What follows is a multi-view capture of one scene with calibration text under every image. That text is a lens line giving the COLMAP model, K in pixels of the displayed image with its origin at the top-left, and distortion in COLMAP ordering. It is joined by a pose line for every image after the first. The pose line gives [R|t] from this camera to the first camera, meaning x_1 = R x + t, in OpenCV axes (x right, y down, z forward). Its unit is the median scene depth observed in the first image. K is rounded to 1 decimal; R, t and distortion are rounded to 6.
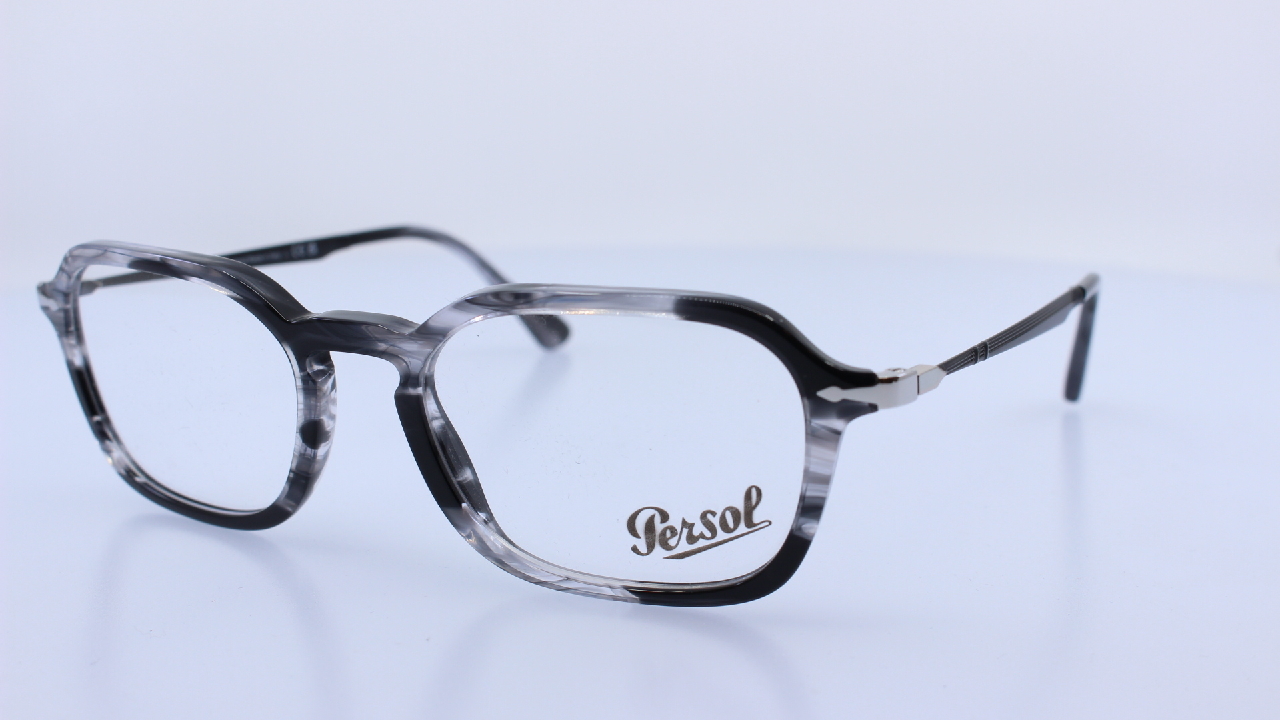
lens RADIAL K [[1667.5, 0, 639.8], [0, 1667.5, 359.7], [0, 0, 1]] dist [-0.102089, 0.000000]
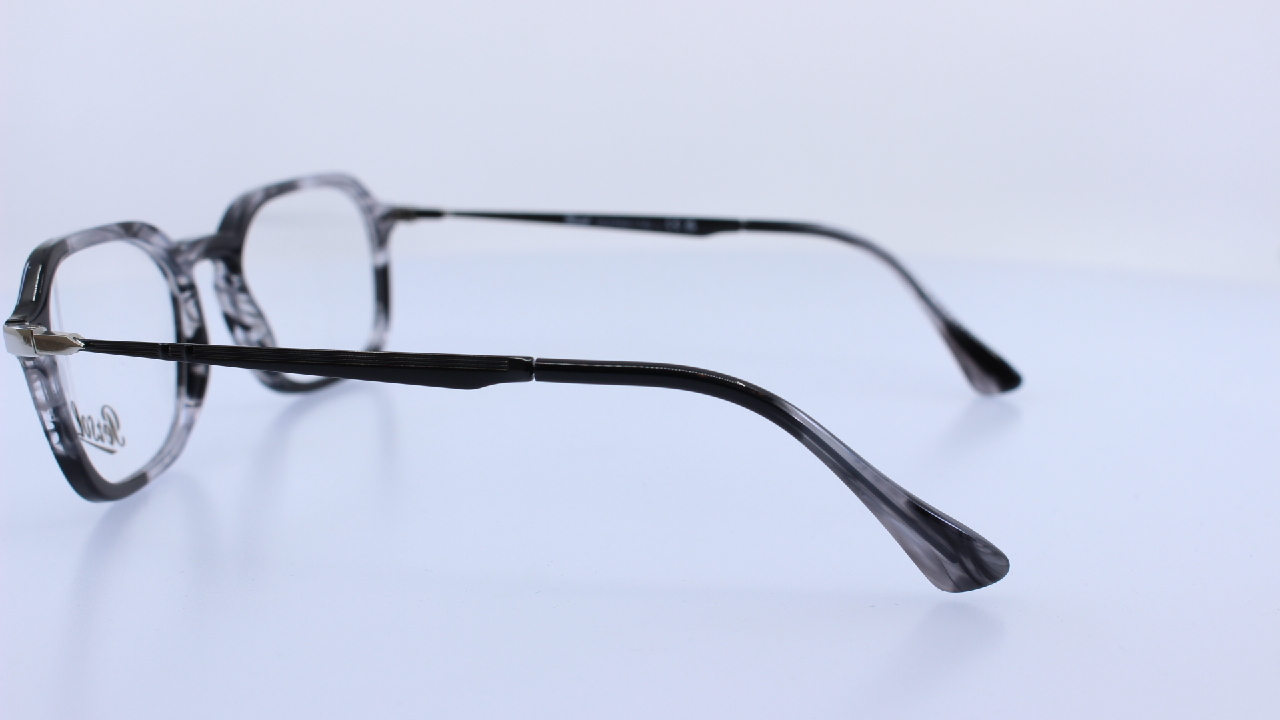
lens RADIAL K [[1667.5, 0, 645.0], [0, 1667.5, 355.4], [0, 0, 1]] dist [-0.102089, 0.000000]
pose [[0.255900, 0.201481, -0.945474, 1.259082], [-0.193805, 0.968875, 0.154013, -0.218132], [0.947077, 0.143826, 0.286983, 0.992678]]
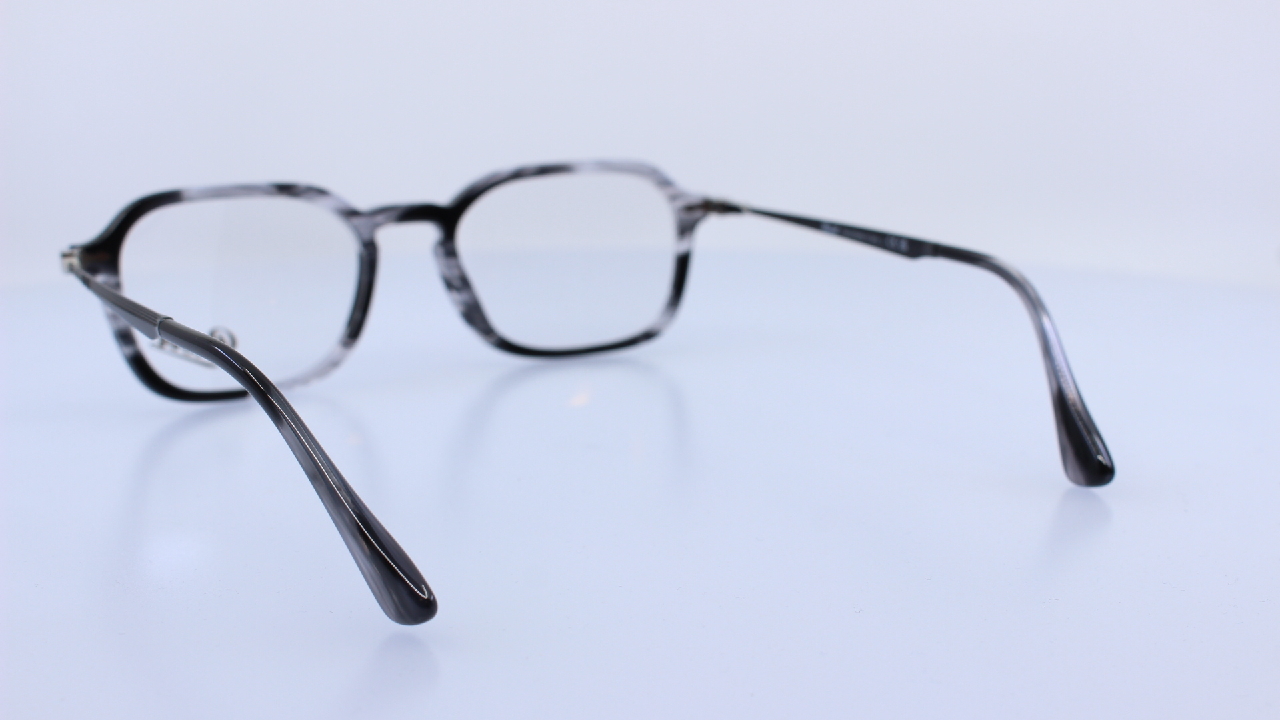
lens RADIAL K [[1667.5, 0, 637.1], [0, 1667.5, 362.2], [0, 0, 1]] dist [-0.102089, 0.000000]
pose [[-0.513173, 0.188671, -0.837291, 1.090817], [-0.166270, 0.935206, 0.312641, -0.425350], [0.842026, 0.299655, -0.448553, 1.979975]]
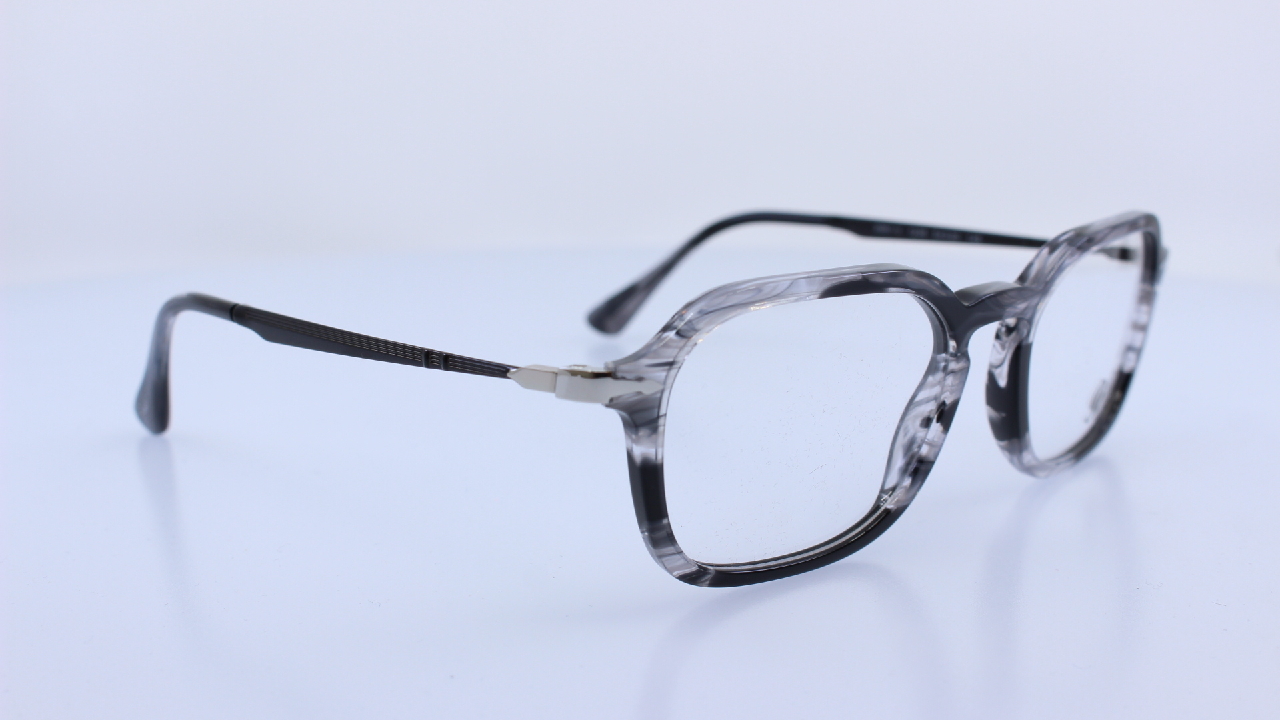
lens RADIAL K [[1667.5, 0, 652.4], [0, 1667.5, 363.0], [0, 0, 1]] dist [-0.102089, 0.000000]
pose [[0.246798, -0.189229, 0.950412, -1.320079], [0.214242, 0.967136, 0.136926, -0.182505], [-0.945088, 0.169825, 0.279228, 0.934953]]
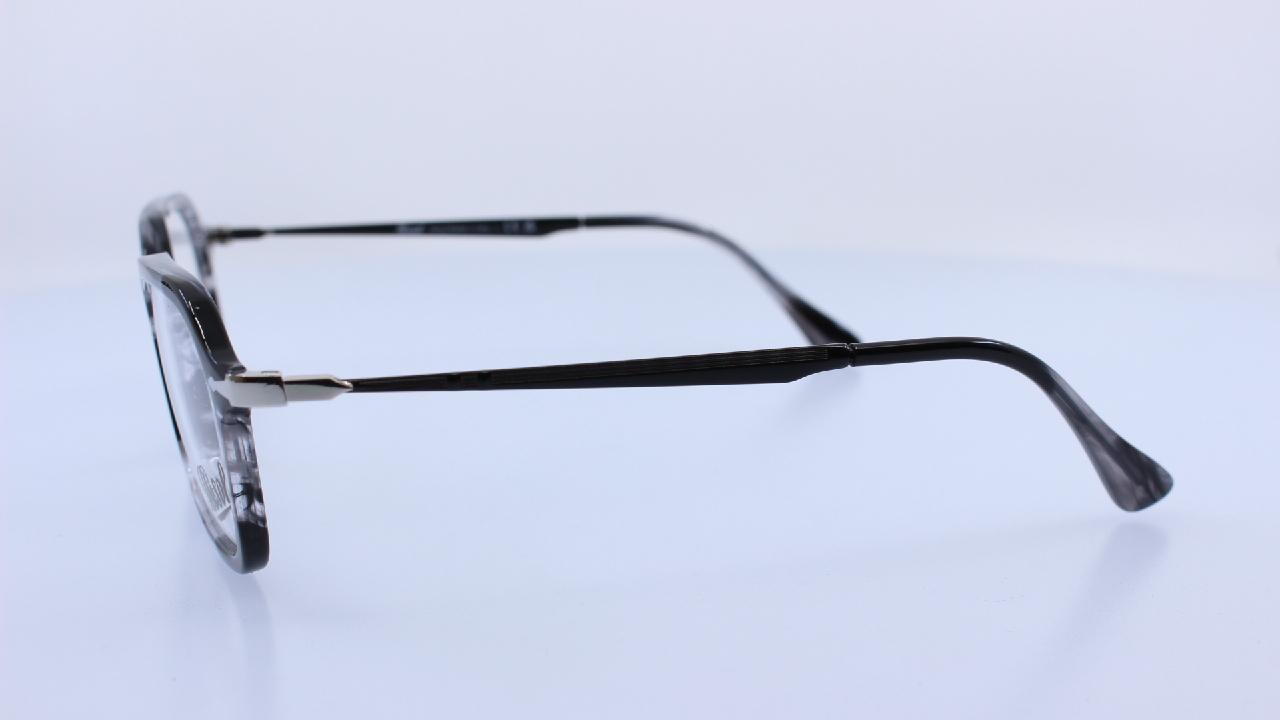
lens RADIAL K [[1667.5, 0, 631.7], [0, 1667.5, 365.8], [0, 0, 1]] dist [-0.102089, 0.000000]
pose [[0.701773, 0.151303, -0.696148, 0.930616], [-0.144402, 0.987112, 0.068974, -0.091392], [0.697613, 0.052121, 0.714577, 0.397238]]
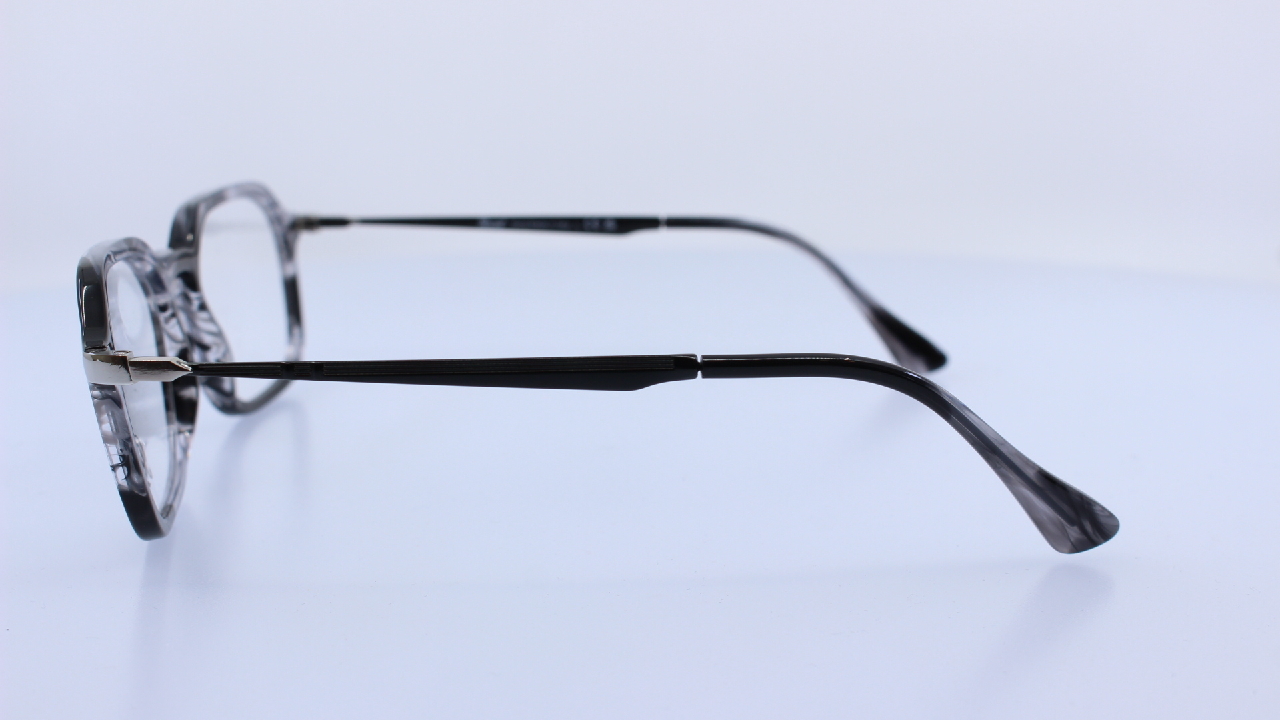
lens RADIAL K [[1667.5, 0, 641.5], [0, 1667.5, 365.4], [0, 0, 1]] dist [-0.102089, 0.000000]
pose [[0.497535, 0.185145, -0.847455, 1.136264], [-0.174812, 0.978313, 0.111104, -0.151086], [0.849647, 0.092867, 0.519111, 0.672434]]
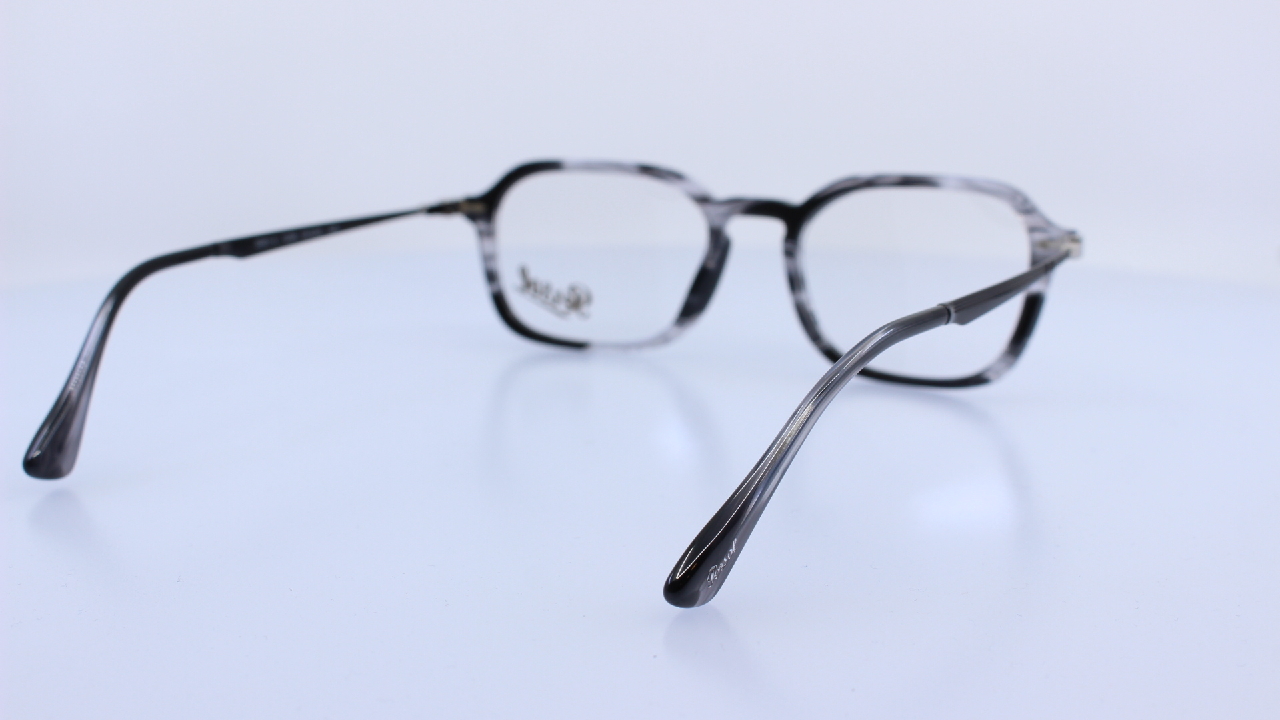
lens RADIAL K [[1667.5, 0, 640.9], [0, 1667.5, 359.4], [0, 0, 1]] dist [-0.102089, 0.000000]
pose [[-0.999840, 0.011451, 0.013765, -0.074491], [0.016086, 0.912110, 0.409630, -0.555362], [-0.007865, 0.409786, -0.912148, 2.581105]]
